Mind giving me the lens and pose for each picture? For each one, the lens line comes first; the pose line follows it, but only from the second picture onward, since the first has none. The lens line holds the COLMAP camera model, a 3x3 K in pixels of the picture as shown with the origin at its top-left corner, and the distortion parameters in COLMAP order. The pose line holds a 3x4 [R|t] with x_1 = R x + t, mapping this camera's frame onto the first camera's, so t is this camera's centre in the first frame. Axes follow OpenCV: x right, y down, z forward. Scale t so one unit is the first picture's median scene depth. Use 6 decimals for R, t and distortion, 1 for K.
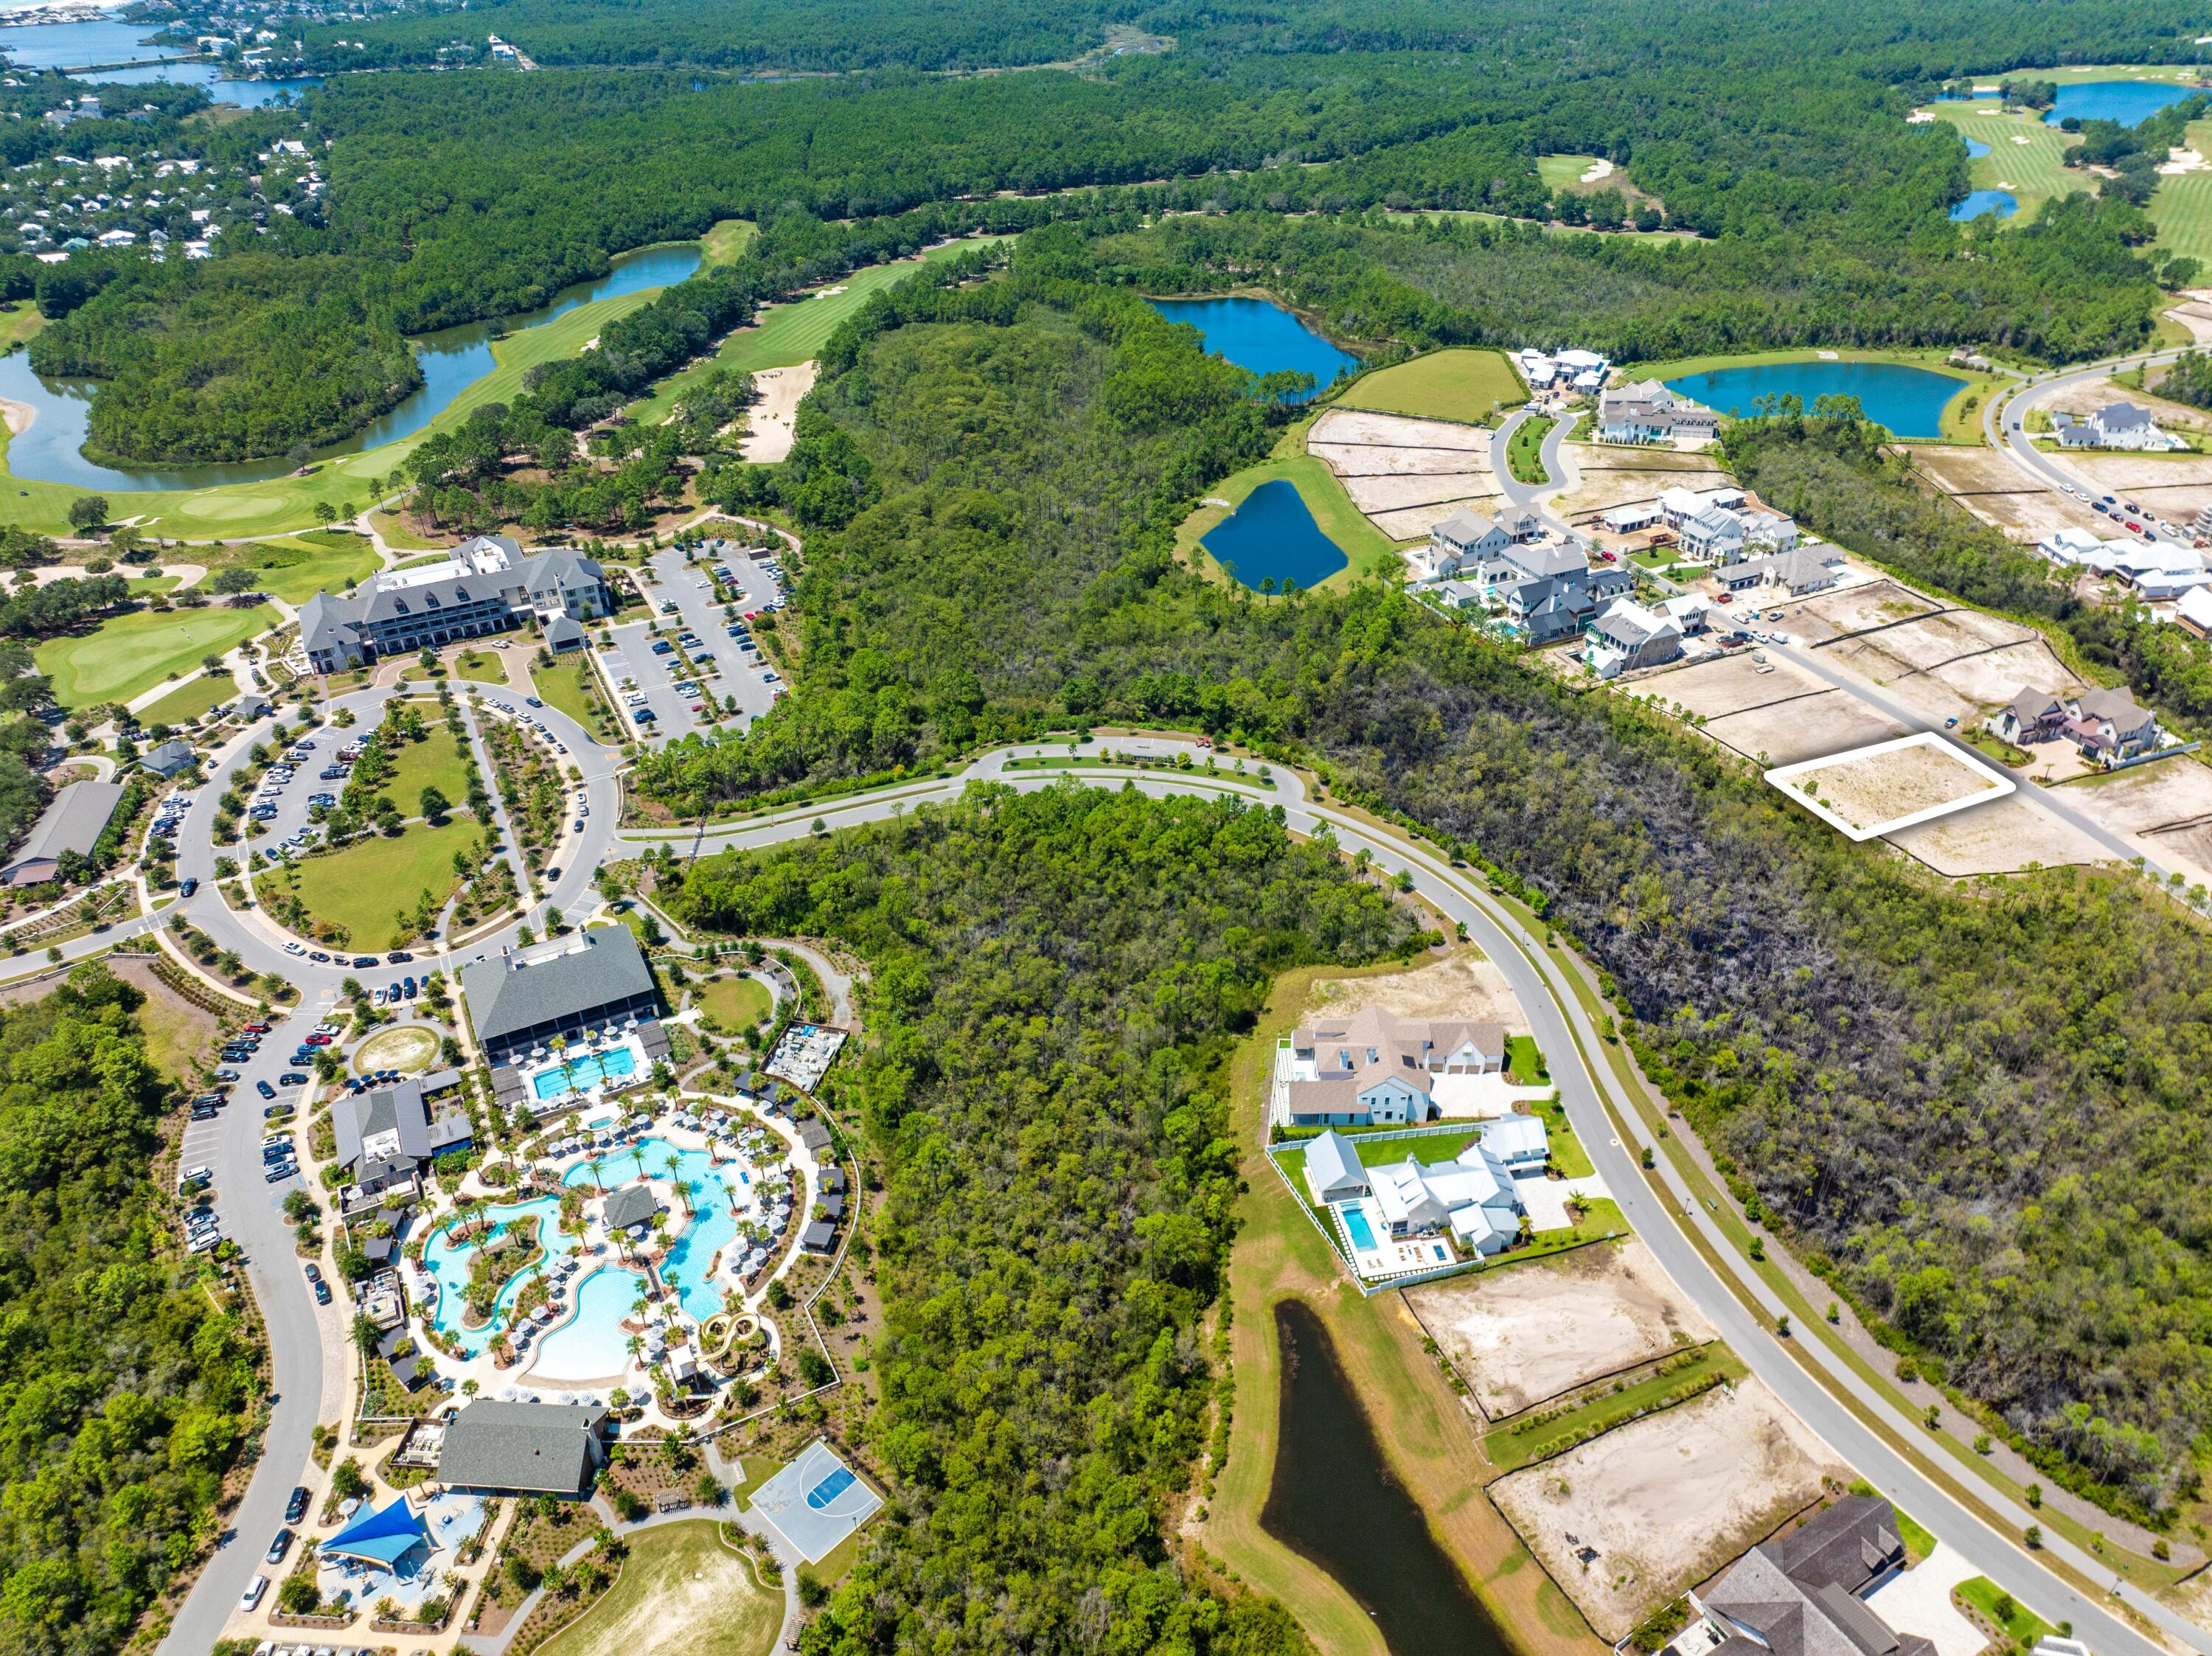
lens RADIAL K [[1539.1, 0, 1111.2], [0, 1539.1, 823.9], [0, 0, 1]] dist [0.001223, 0.007180]
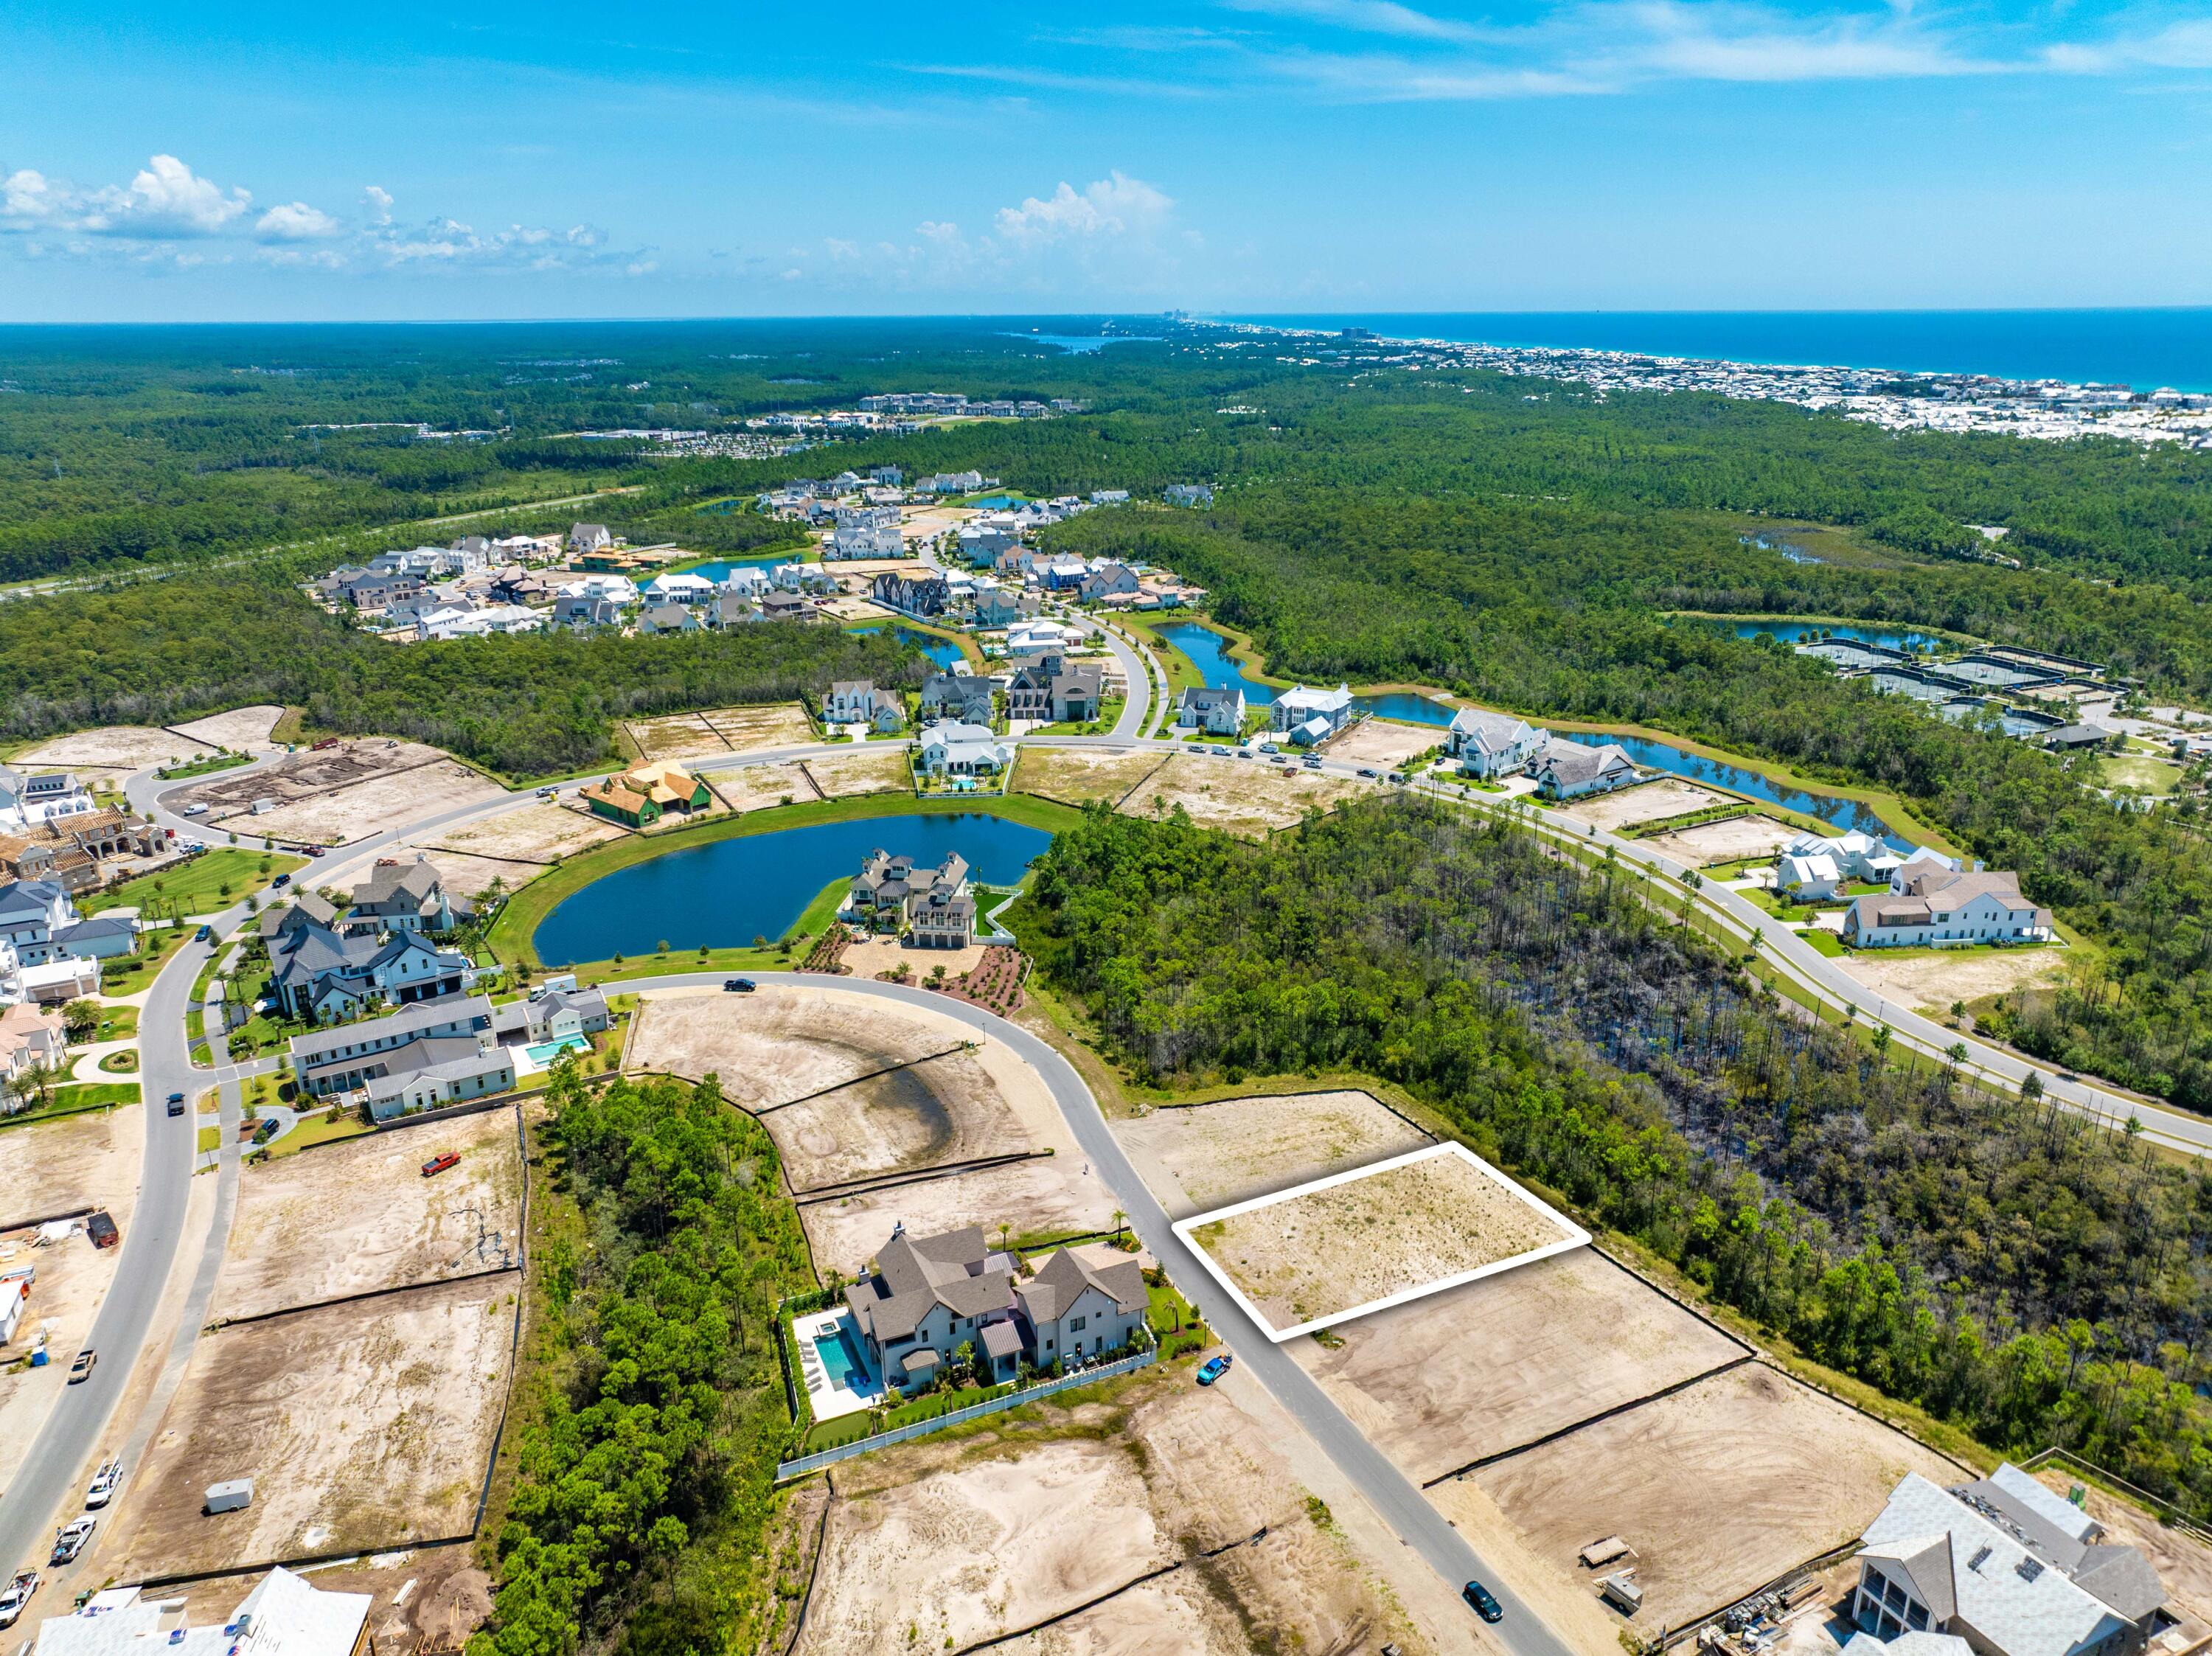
lens RADIAL K [[1539.1, 0, 1108.3], [0, 1539.1, 814.5], [0, 0, 1]] dist [0.001223, 0.007180]
pose [[-0.998562, 0.039225, -0.036538, 0.508142], [-0.004154, 0.622923, 0.782272, -0.463660], [0.053445, 0.781299, -0.621865, 1.000426]]
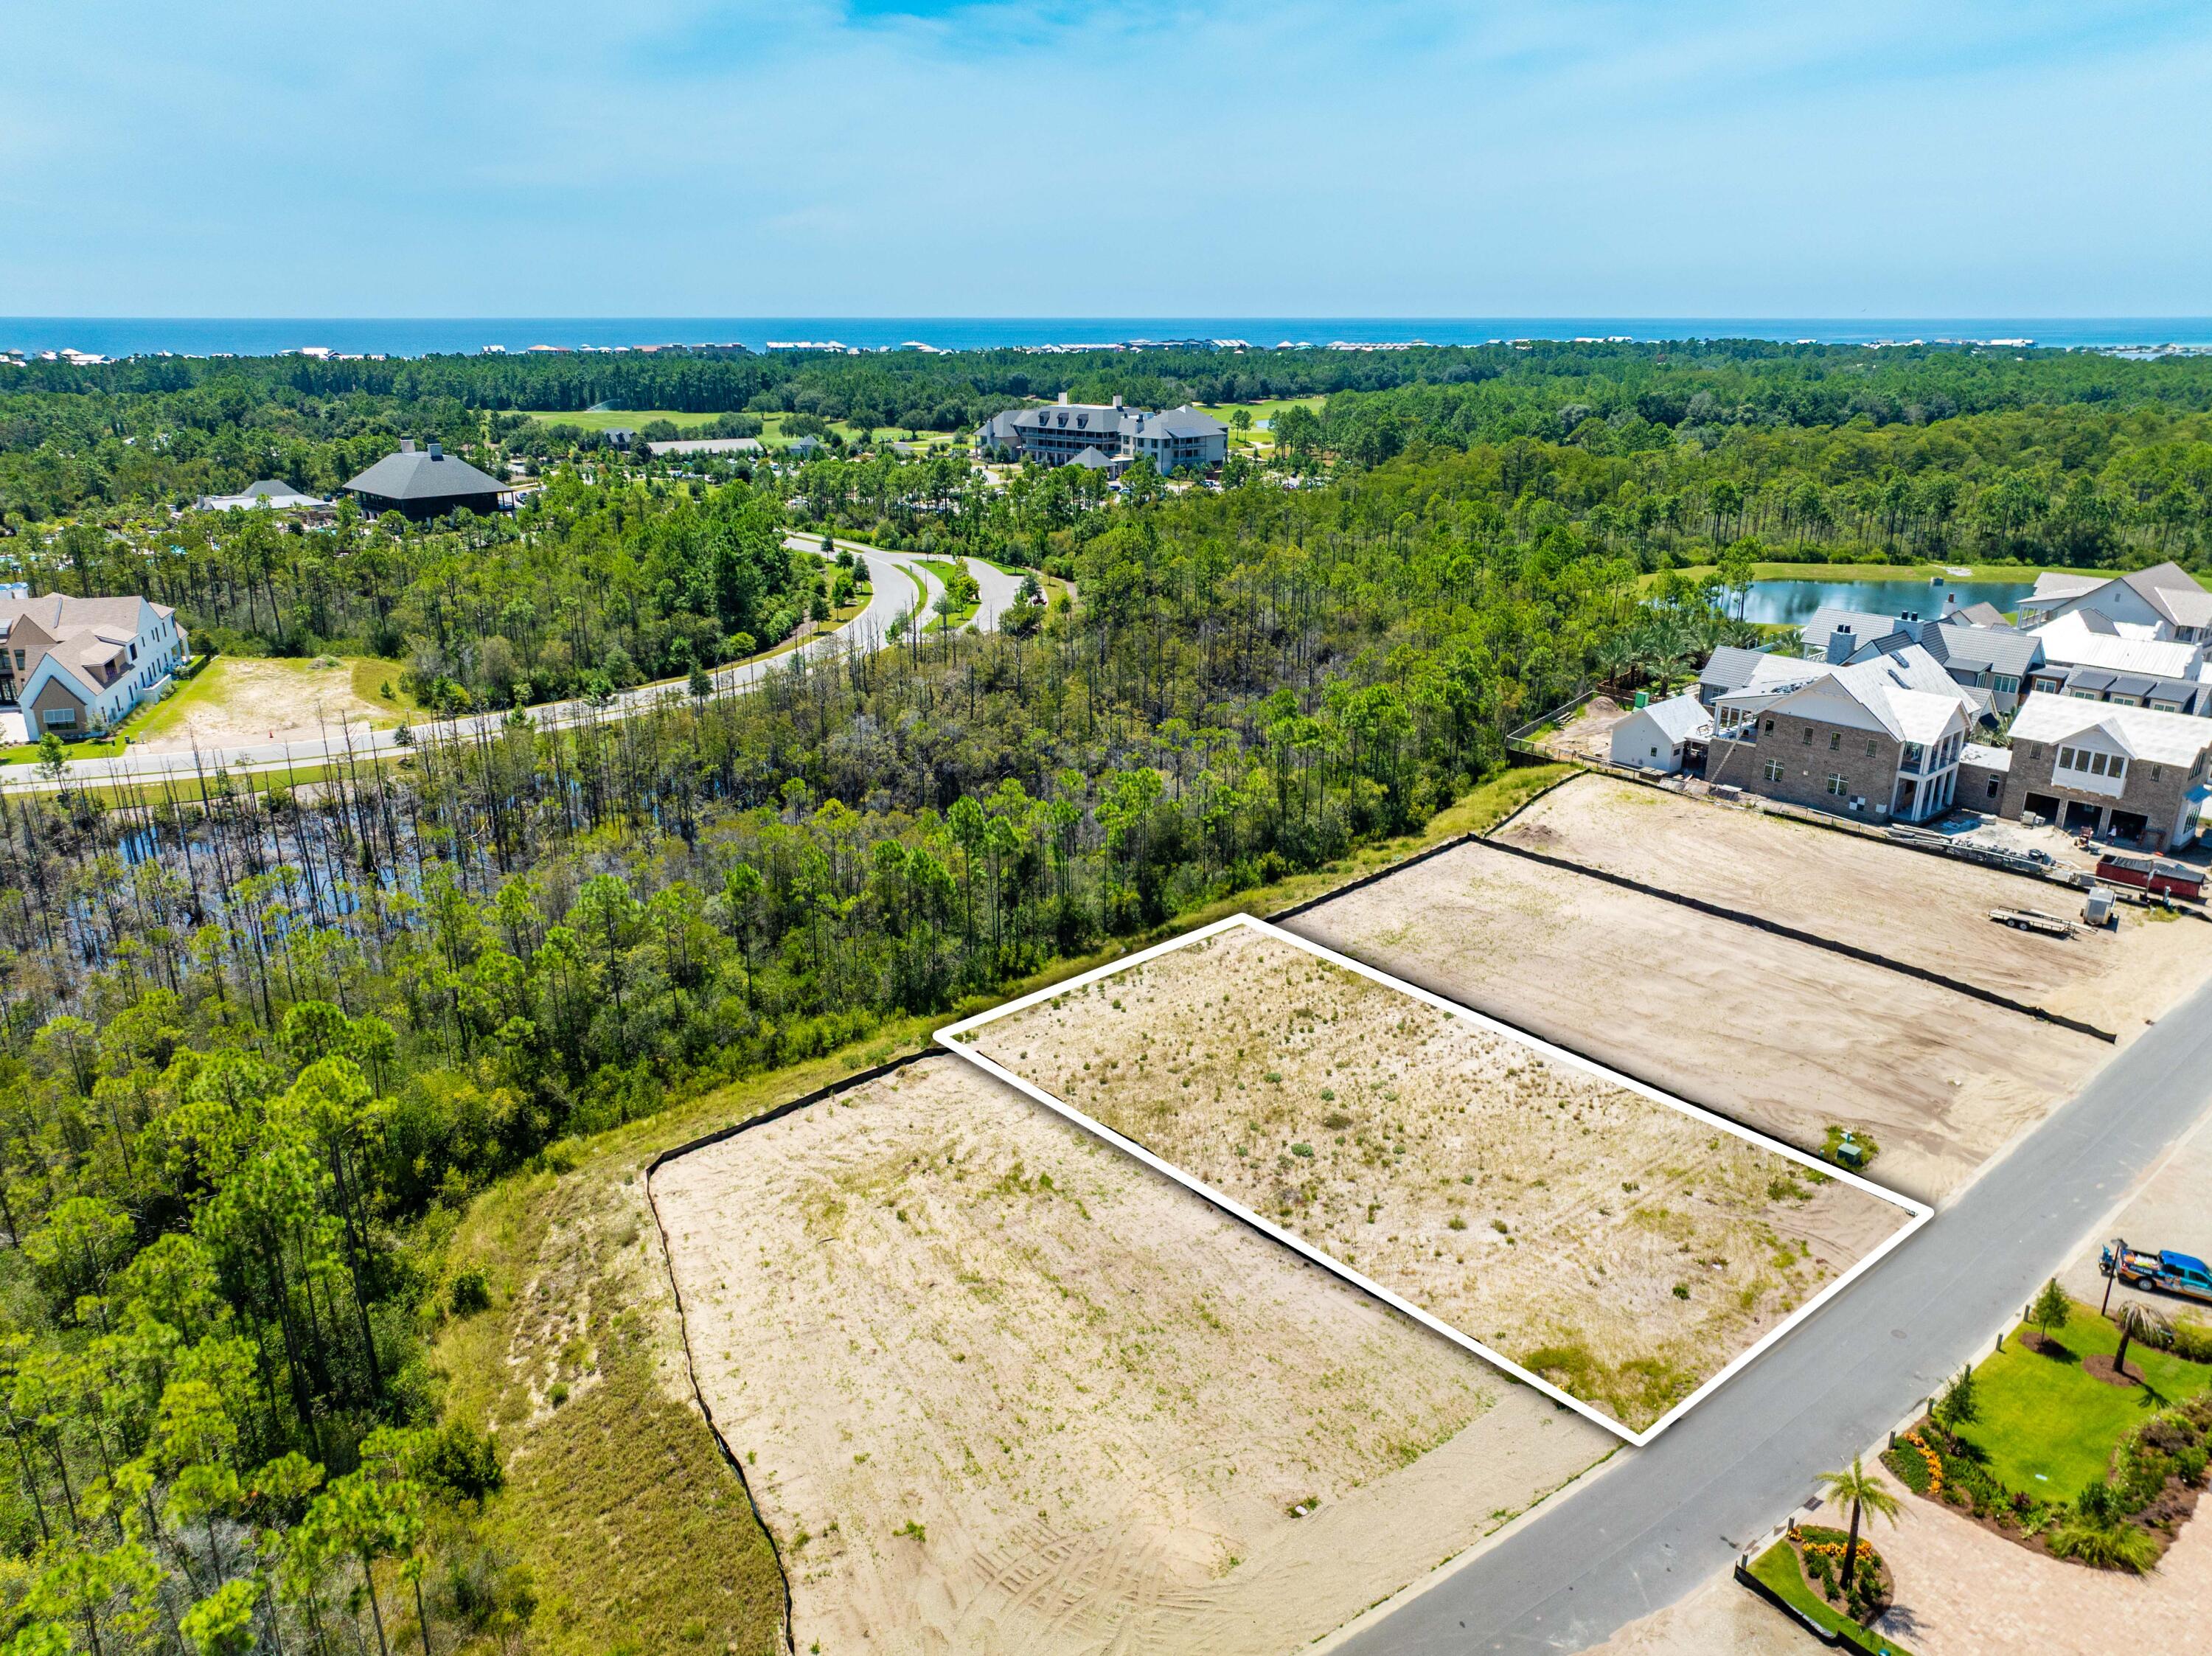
lens RADIAL K [[1539.1, 0, 1106.7], [0, 1539.1, 826.4], [0, 0, 1]] dist [0.001223, 0.007180]
pose [[0.300283, 0.318704, -0.899031, 0.564758], [-0.527269, 0.840897, 0.121984, -0.057099], [0.794870, 0.437402, 0.420550, 0.691915]]
